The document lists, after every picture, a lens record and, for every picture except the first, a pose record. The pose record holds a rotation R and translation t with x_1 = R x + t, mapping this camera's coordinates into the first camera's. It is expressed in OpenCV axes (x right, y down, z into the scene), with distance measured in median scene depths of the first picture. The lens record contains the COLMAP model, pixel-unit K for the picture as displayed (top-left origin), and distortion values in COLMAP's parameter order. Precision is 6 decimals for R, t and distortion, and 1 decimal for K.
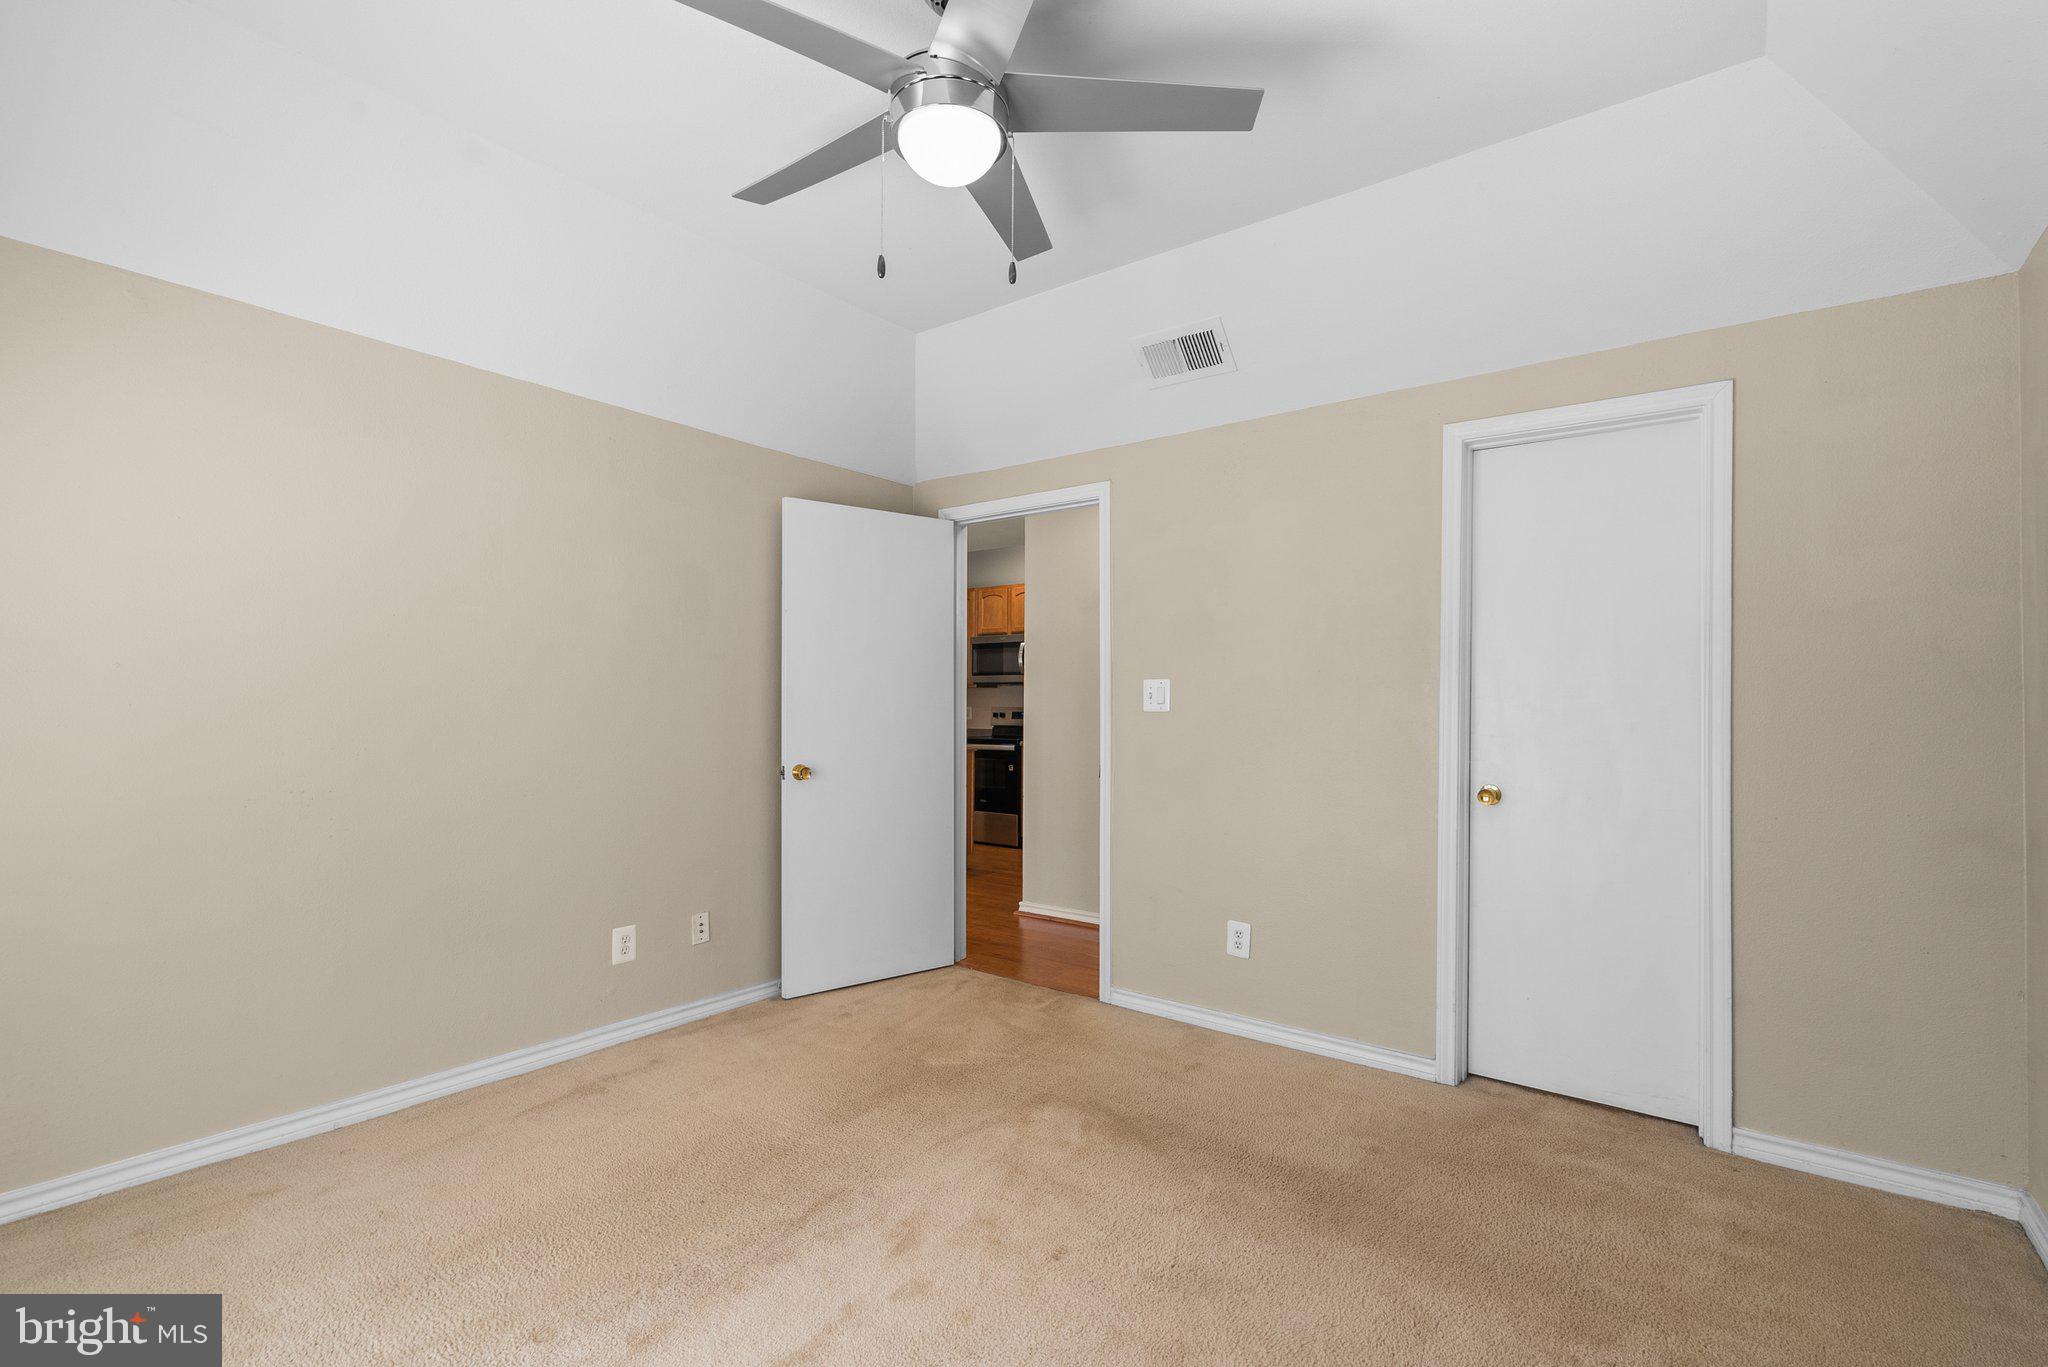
lens RADIAL K [[947.3, 0, 1028.5], [0, 947.3, 694.1], [0, 0, 1]] dist [-0.000943, 0.001433]
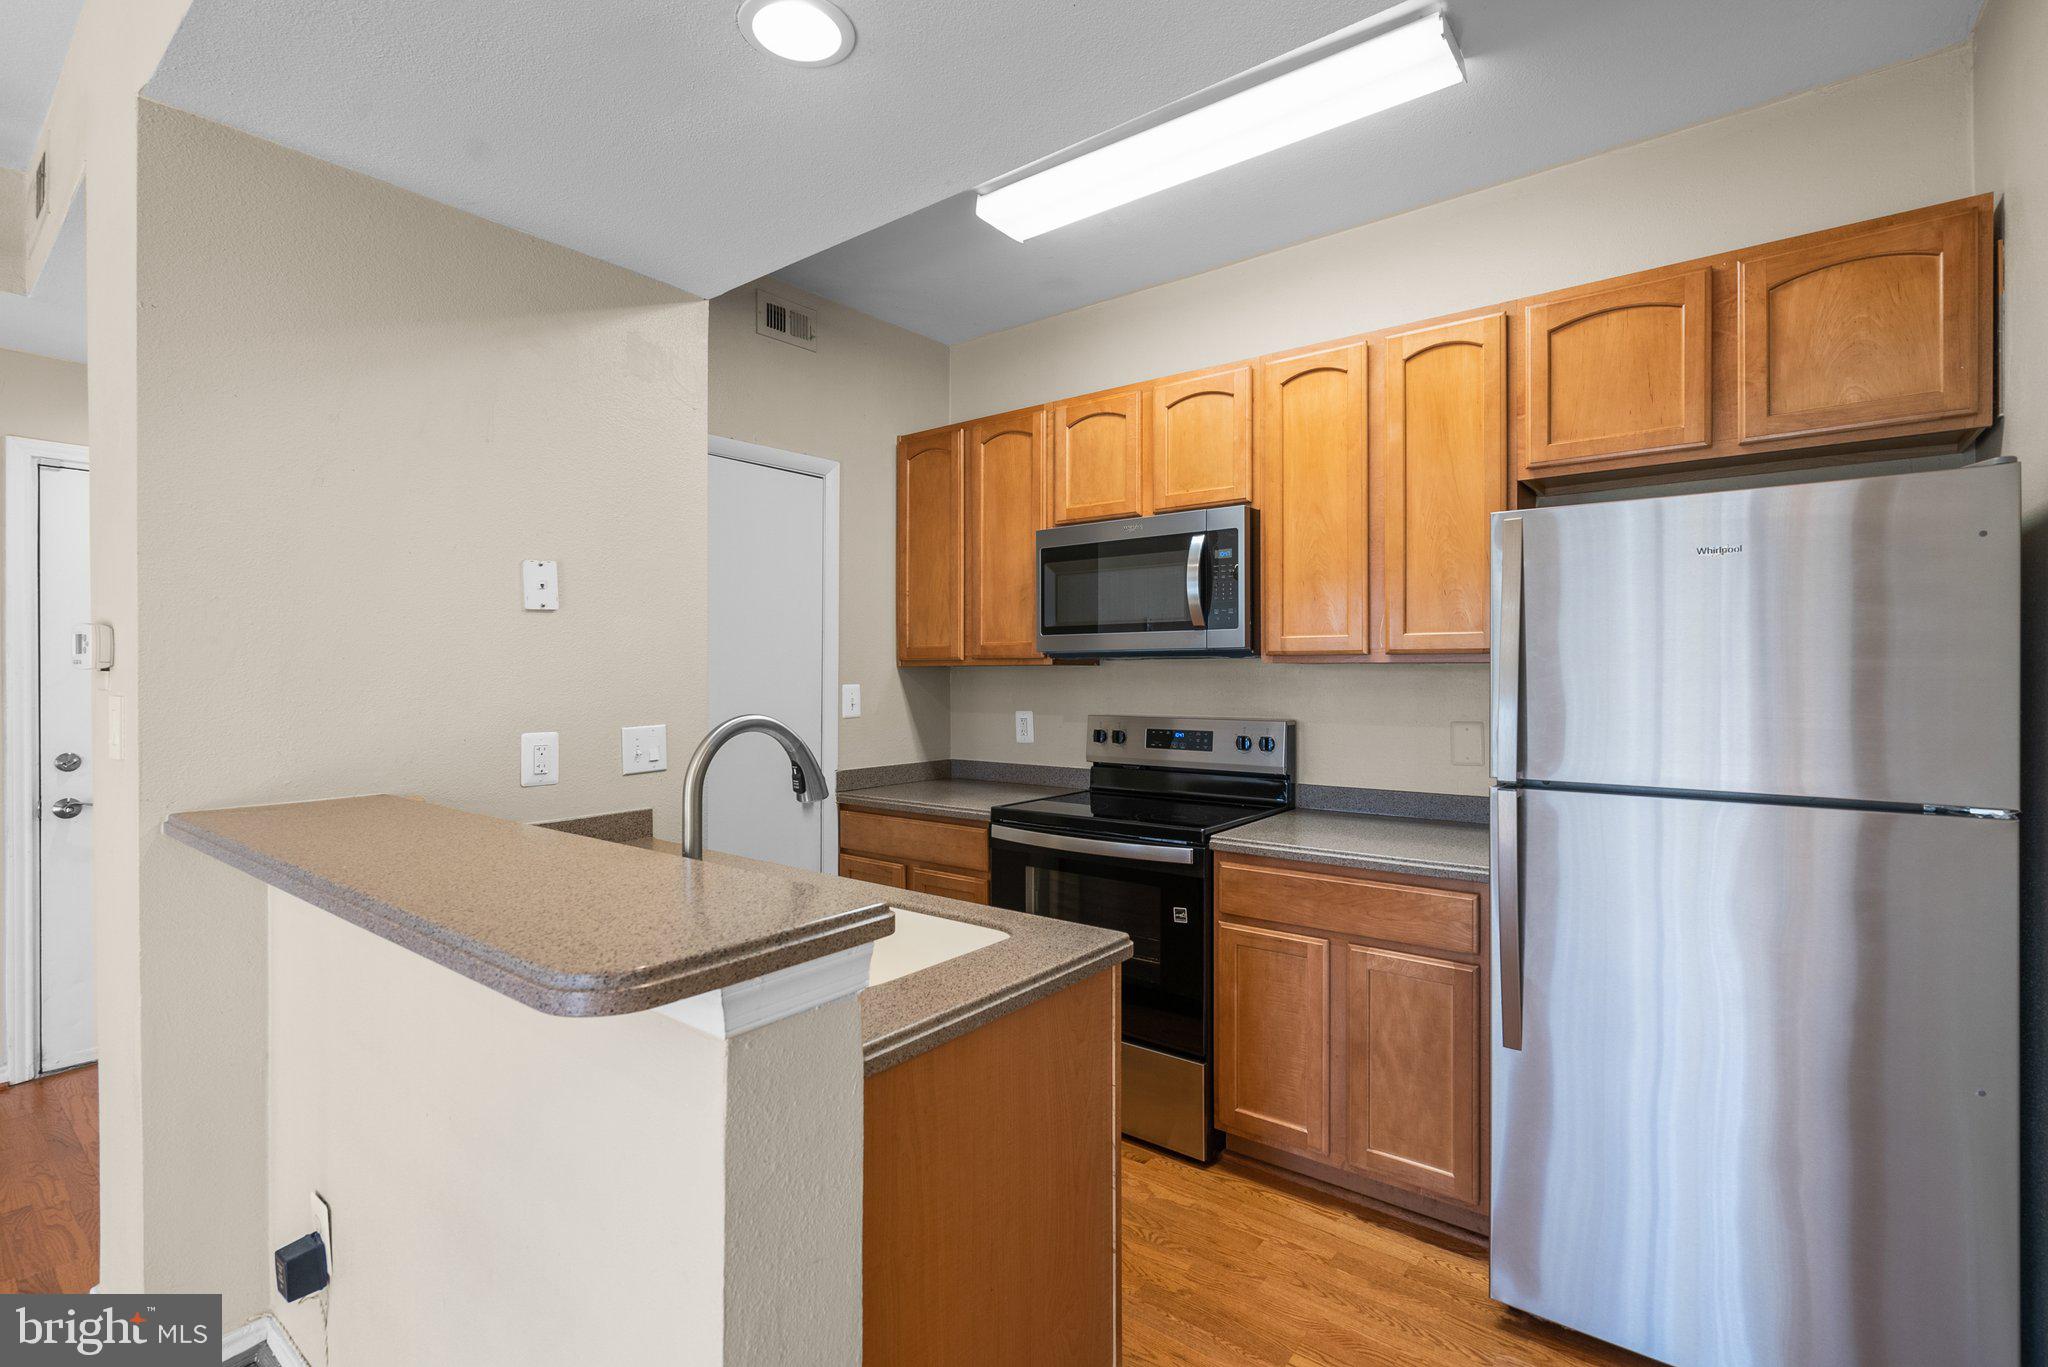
lens RADIAL K [[947.3, 0, 1030.3], [0, 947.3, 665.6], [0, 0, 1]] dist [-0.000943, 0.001433]
pose [[0.999982, 0.000557, 0.005976, -0.227454], [-0.000566, 0.999999, 0.001474, -0.024252], [-0.005976, -0.001478, 0.999981, 2.165534]]
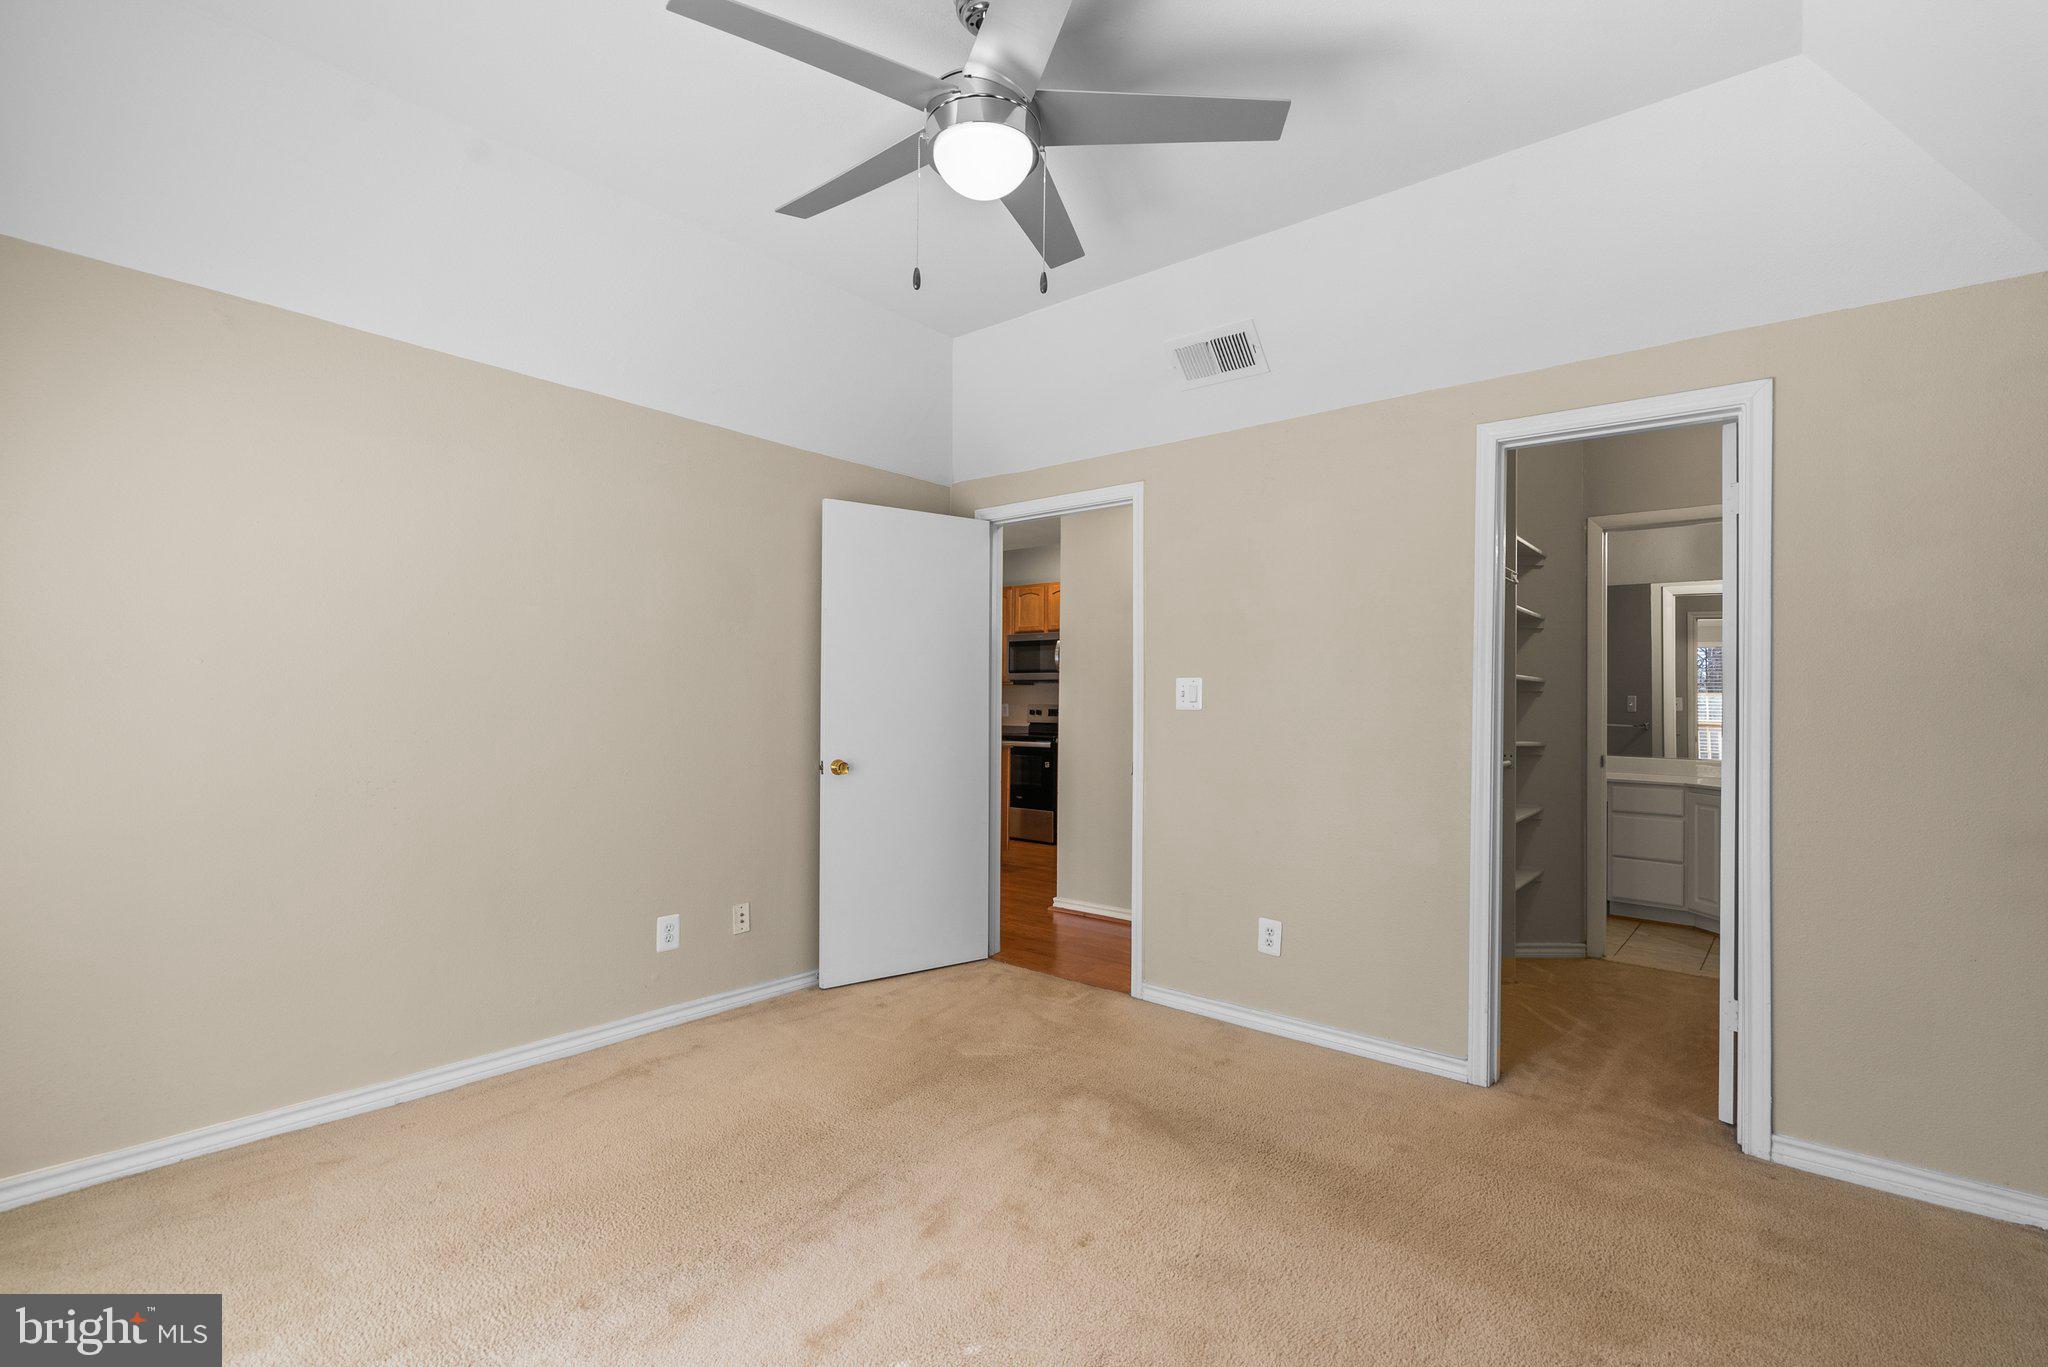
lens RADIAL K [[947.3, 0, 1026.9], [0, 947.3, 687.5], [0, 0, 1]] dist [-0.000943, 0.001433]
pose [[0.999087, 0.004597, -0.042464, 0.008406], [-0.004769, 0.999981, -0.003950, -0.000606], [0.042445, 0.004149, 0.999090, -0.021436]]
